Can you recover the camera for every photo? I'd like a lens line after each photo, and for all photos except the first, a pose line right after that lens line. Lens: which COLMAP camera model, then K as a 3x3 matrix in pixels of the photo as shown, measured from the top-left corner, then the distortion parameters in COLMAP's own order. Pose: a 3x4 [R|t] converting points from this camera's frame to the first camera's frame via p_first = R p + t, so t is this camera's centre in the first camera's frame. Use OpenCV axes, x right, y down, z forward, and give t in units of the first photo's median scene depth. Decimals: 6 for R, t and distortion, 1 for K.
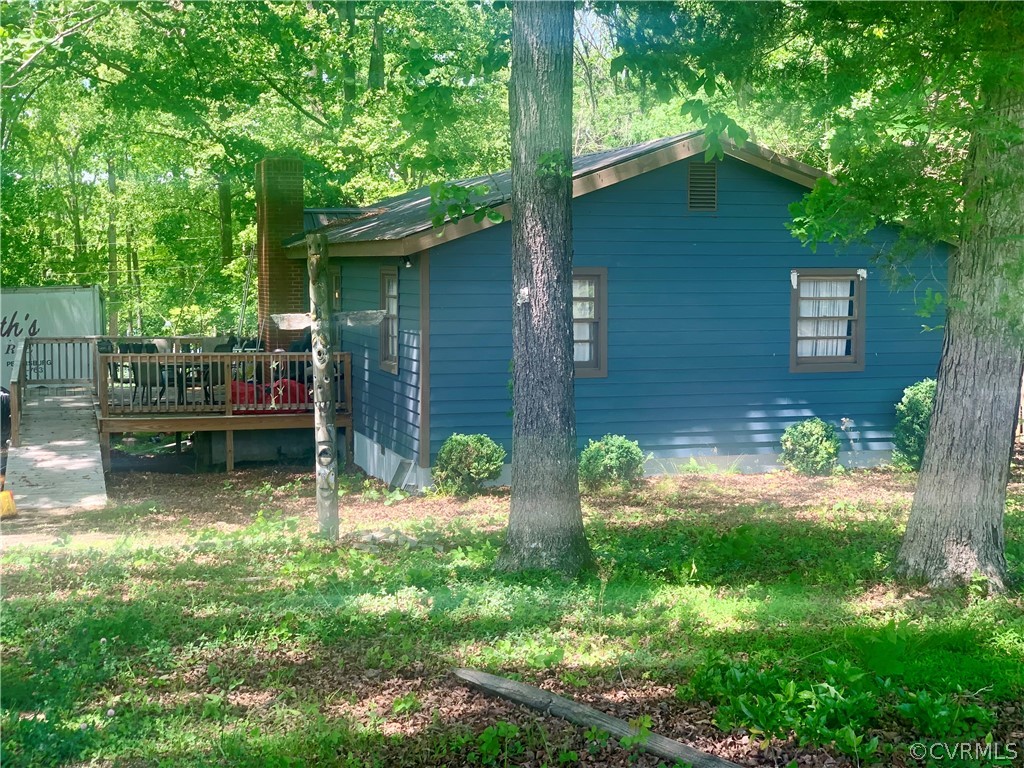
lens RADIAL K [[1506.2, 0, 512.0], [0, 1506.2, 384.0], [0, 0, 1]] dist [0.174382, -0.029398]
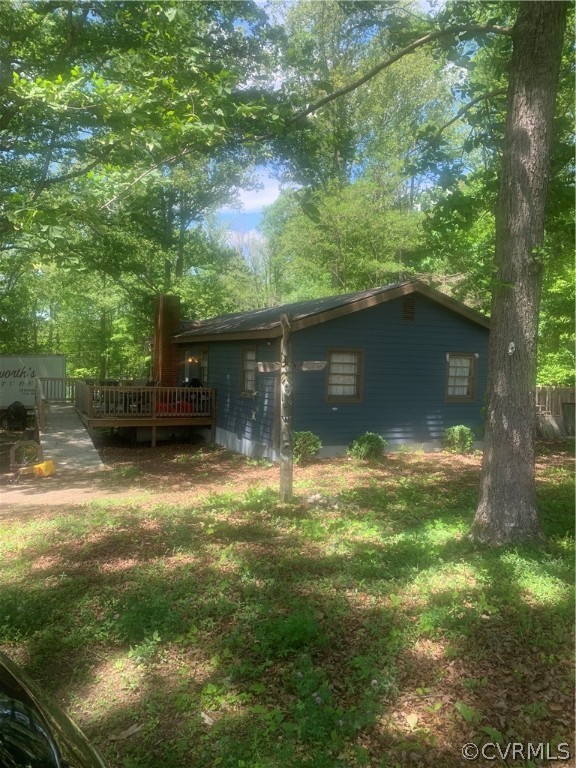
lens RADIAL K [[581.3, 0, 271.0], [0, 581.3, 388.1], [0, 0, 1]] dist [0.001941, -0.016192]
pose [[0.992448, 0.021927, 0.120694, -0.143396], [-0.018687, 0.999436, -0.027910, -0.000607], [-0.121238, 0.025444, 0.992297, 0.248044]]
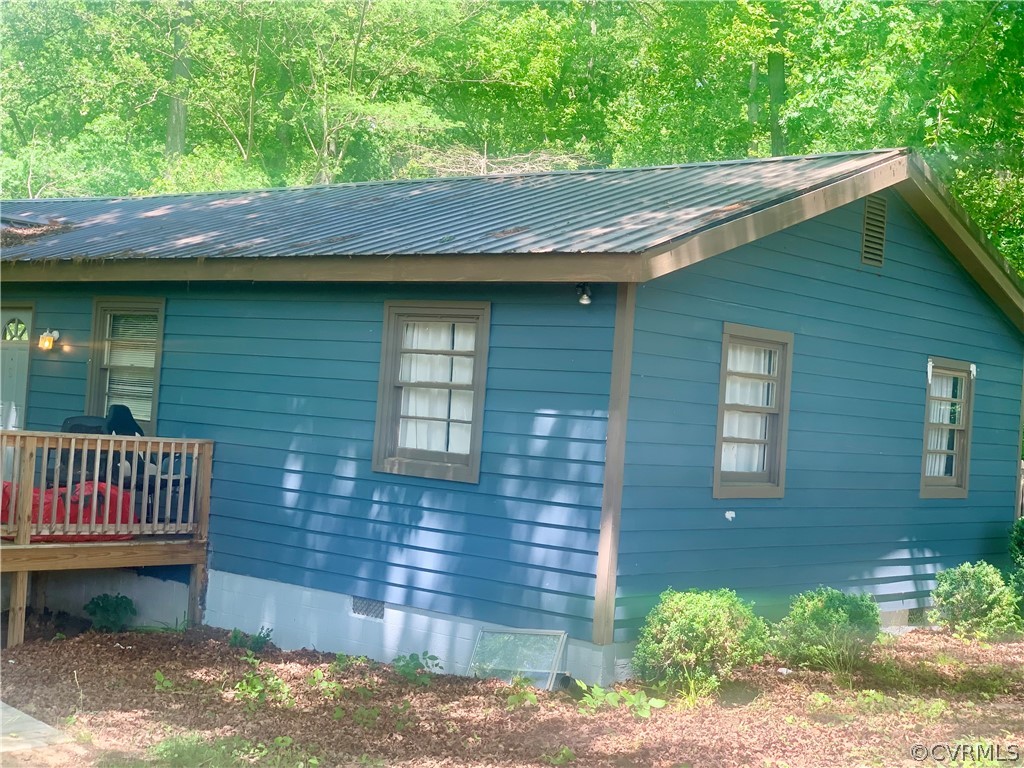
lens RADIAL K [[1533.5, 0, 451.6], [0, 1533.5, 342.5], [0, 0, 1]] dist [-0.012214, -0.019703]
pose [[0.845771, 0.080837, 0.527387, -0.400903], [-0.027718, 0.993778, -0.107873, 0.004084], [-0.532826, 0.076617, 0.842749, 0.491639]]
